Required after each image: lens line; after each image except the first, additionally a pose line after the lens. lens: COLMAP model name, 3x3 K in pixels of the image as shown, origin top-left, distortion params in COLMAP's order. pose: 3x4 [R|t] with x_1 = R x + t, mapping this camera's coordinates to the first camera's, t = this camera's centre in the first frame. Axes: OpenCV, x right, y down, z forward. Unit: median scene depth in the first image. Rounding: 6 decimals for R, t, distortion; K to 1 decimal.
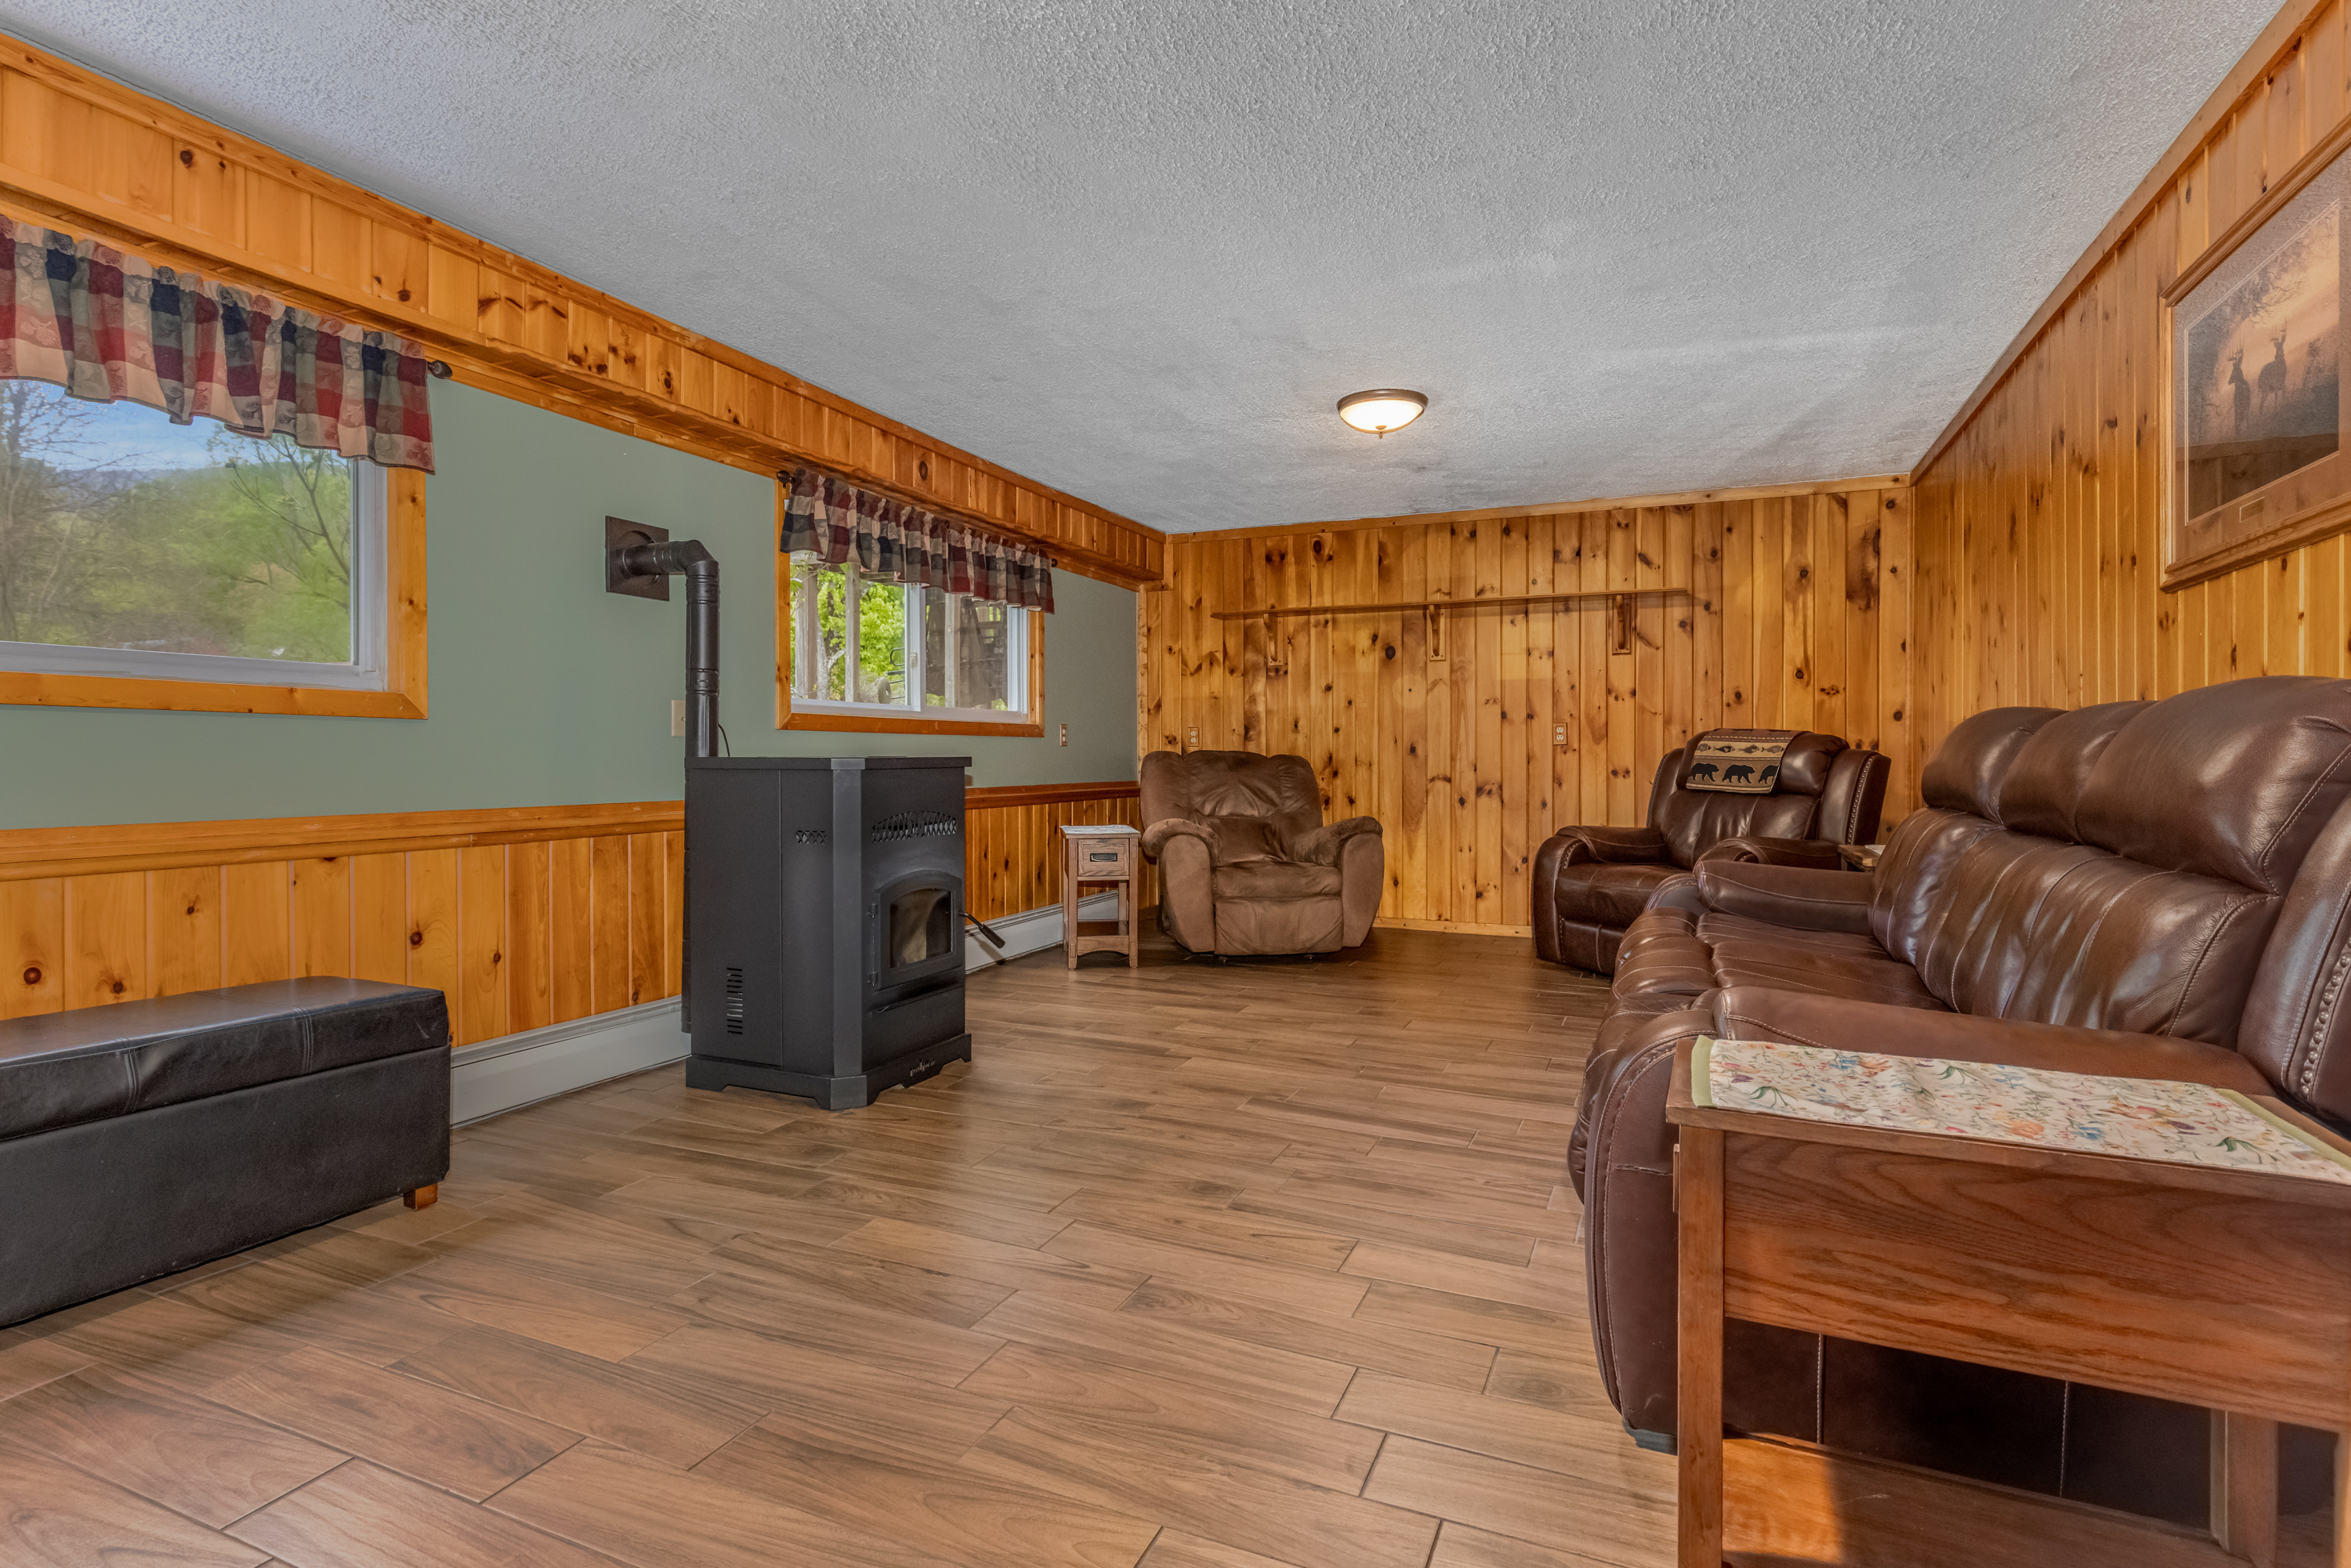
lens RADIAL K [[1139.1, 0, 1179.0], [0, 1139.1, 753.5], [0, 0, 1]] dist [-0.000378, -0.000099]
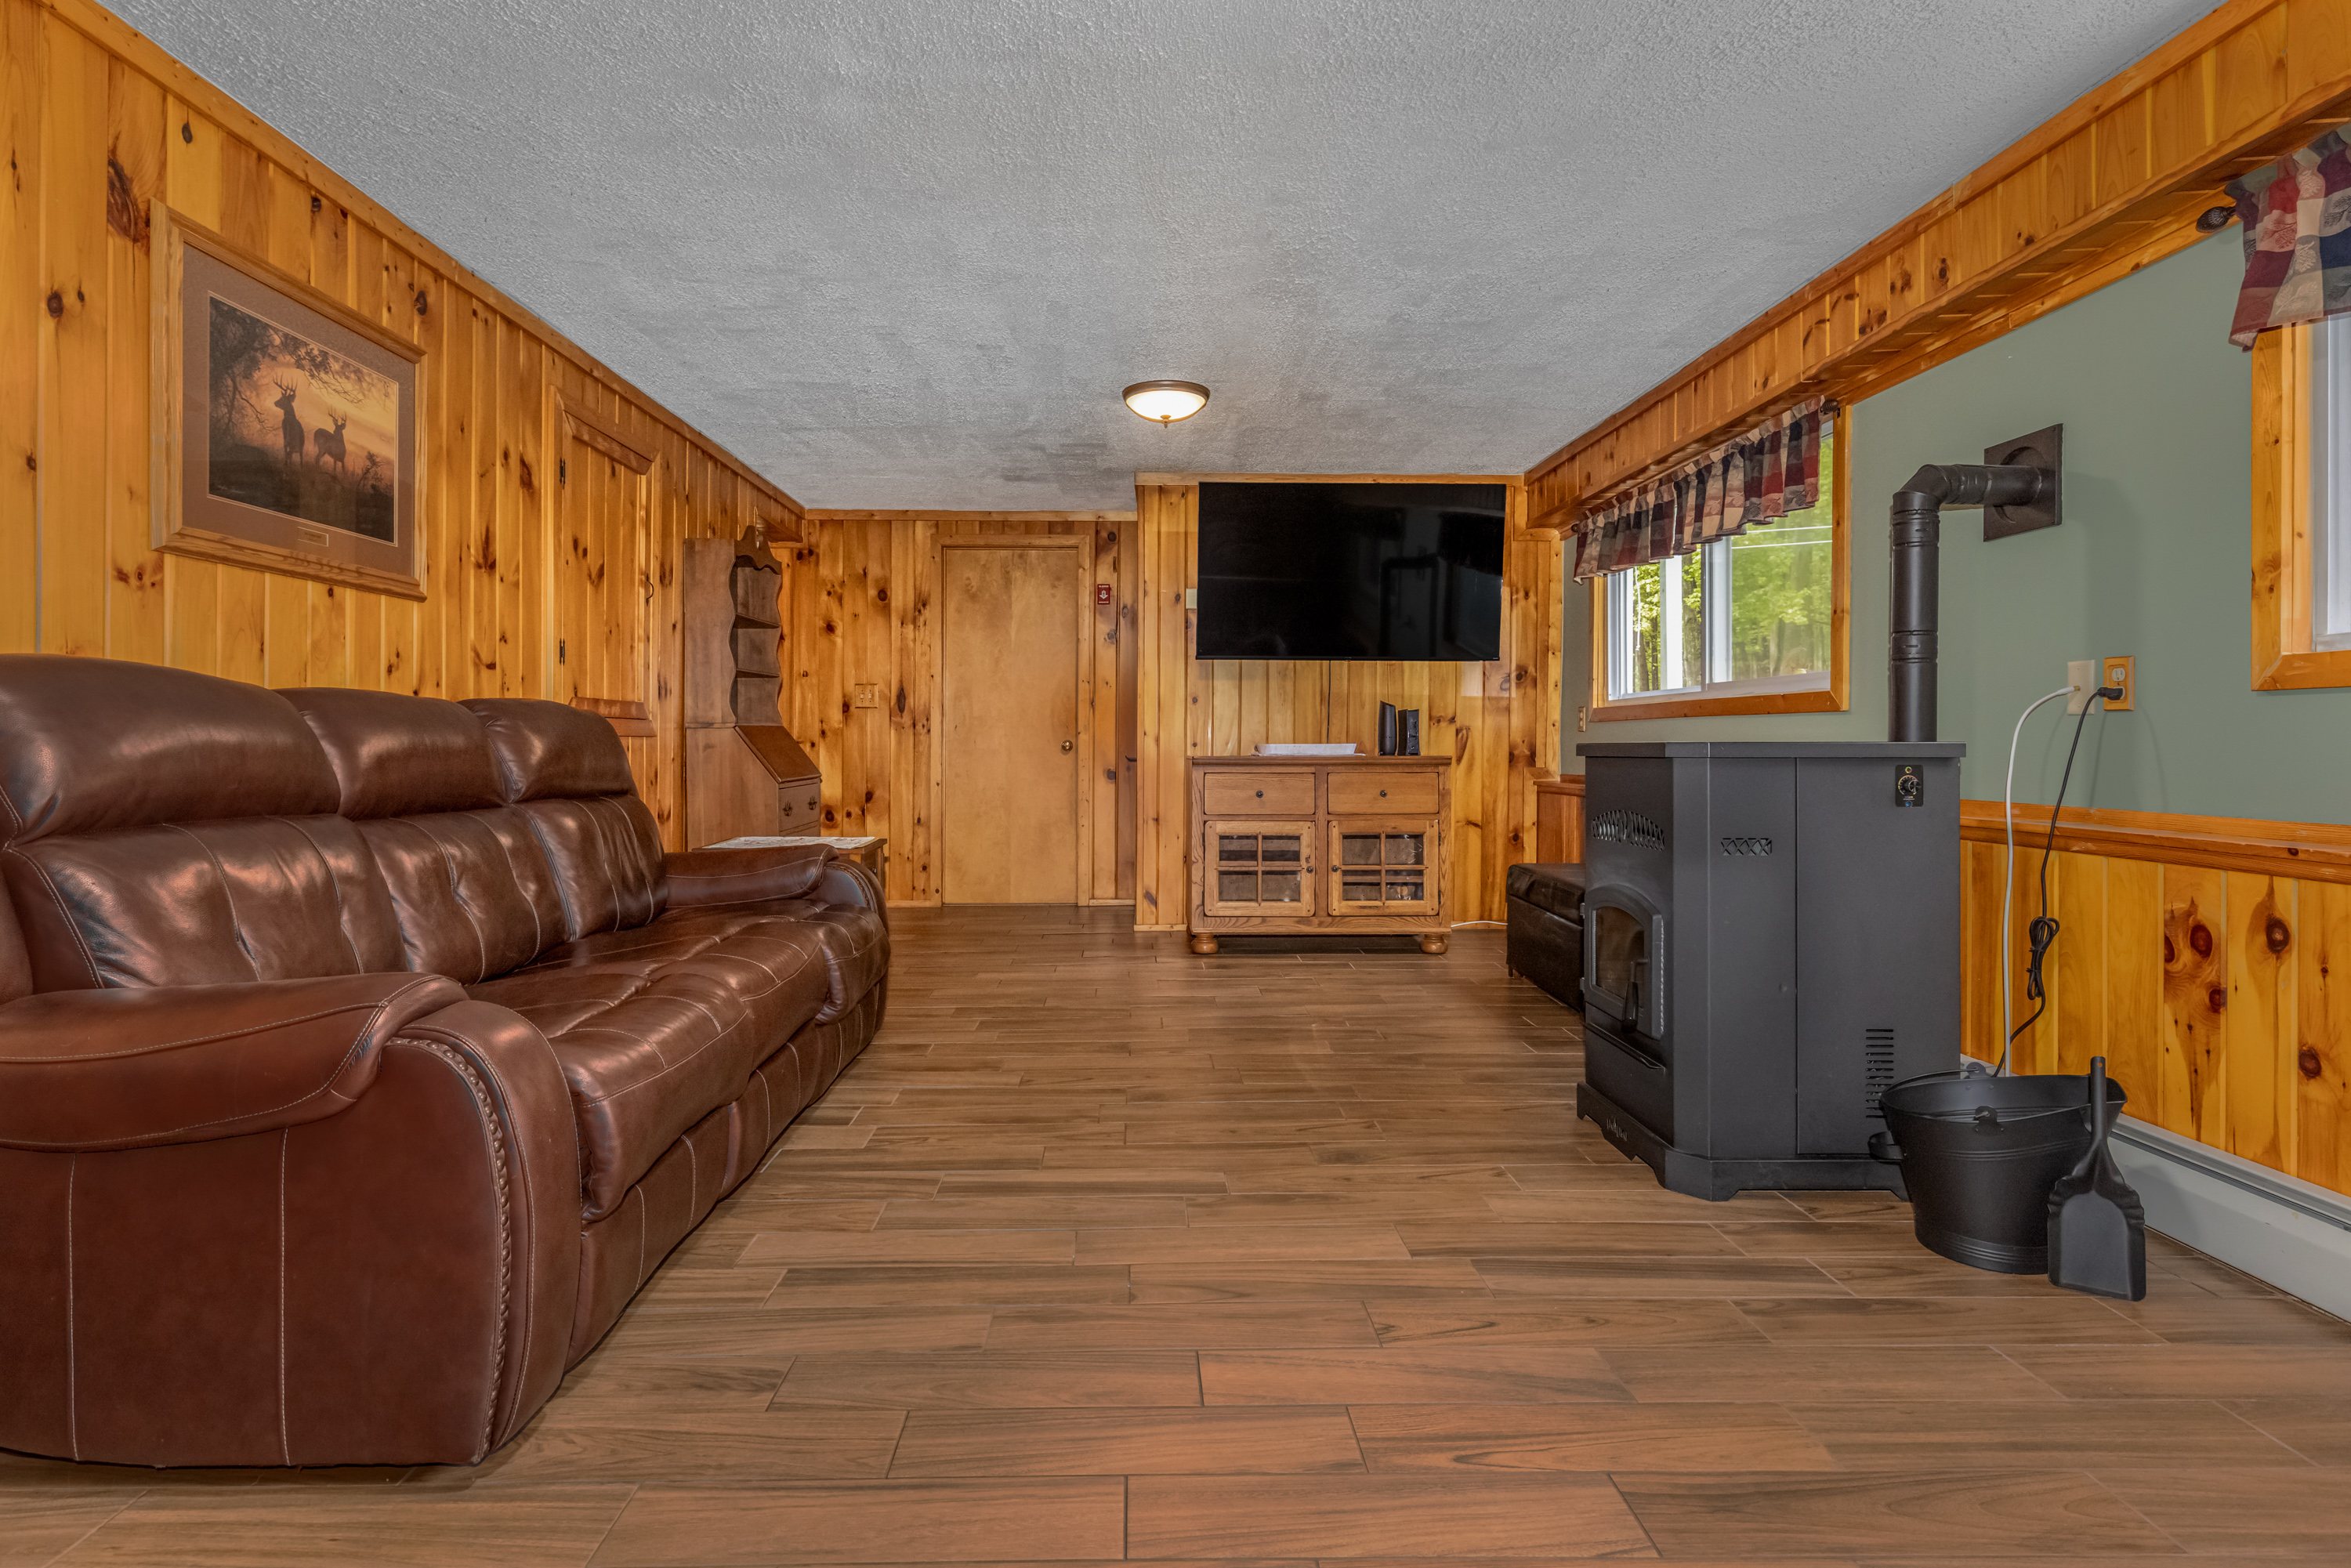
lens RADIAL K [[1139.1, 0, 1179.0], [0, 1139.1, 753.5], [0, 0, 1]] dist [-0.000378, -0.000099]
pose [[-0.896017, 0.002494, -0.444012, 0.454008], [0.000863, 0.999992, 0.003875, 0.006827], [0.444018, 0.003089, -0.896012, 1.762918]]
